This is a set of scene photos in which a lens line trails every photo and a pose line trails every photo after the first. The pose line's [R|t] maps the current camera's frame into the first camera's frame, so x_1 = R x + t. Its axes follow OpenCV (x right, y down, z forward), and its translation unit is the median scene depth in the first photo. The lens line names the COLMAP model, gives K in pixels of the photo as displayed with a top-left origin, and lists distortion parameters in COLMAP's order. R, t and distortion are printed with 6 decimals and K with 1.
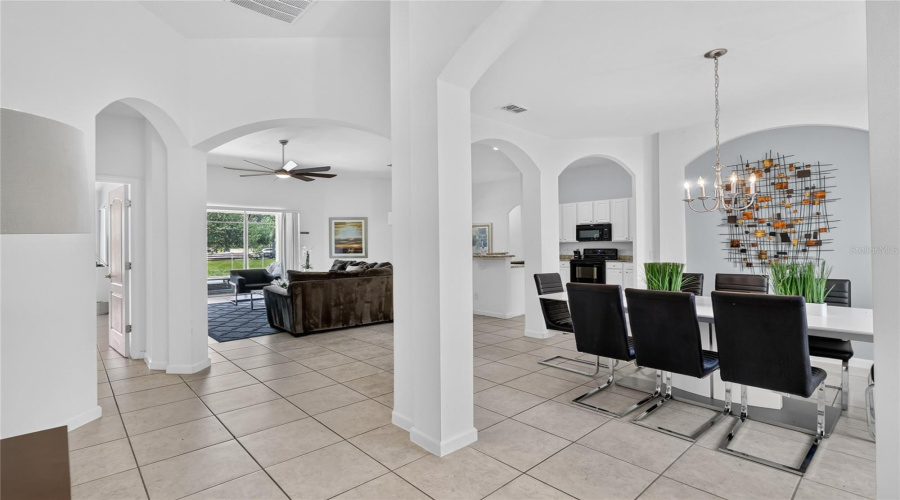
lens RADIAL K [[413.4, 0, 448.0], [0, 413.4, 245.0], [0, 0, 1]] dist [0.003672, -0.004234]
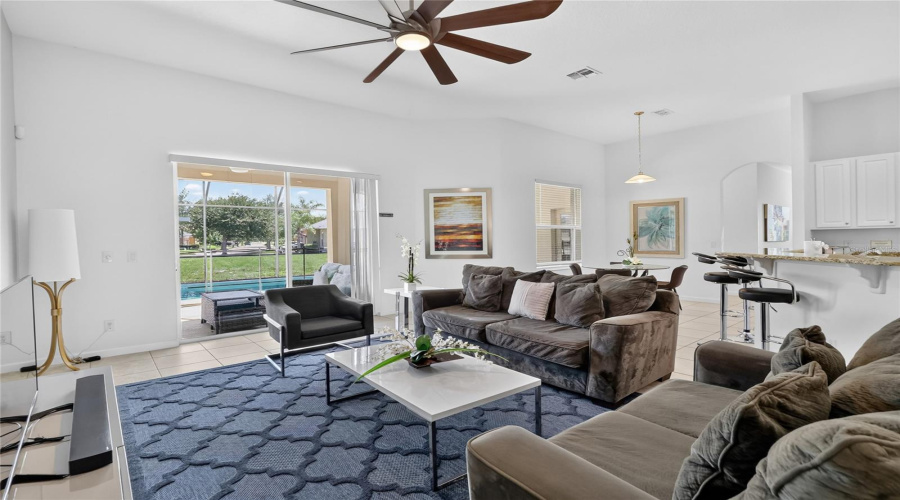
lens RADIAL K [[413.4, 0, 446.7], [0, 413.4, 247.8], [0, 0, 1]] dist [0.003672, -0.004234]
pose [[0.999097, -0.006295, -0.042024, -0.233785], [0.007419, 0.999617, 0.026658, 0.001034], [0.041840, -0.026946, 0.998761, 0.420906]]
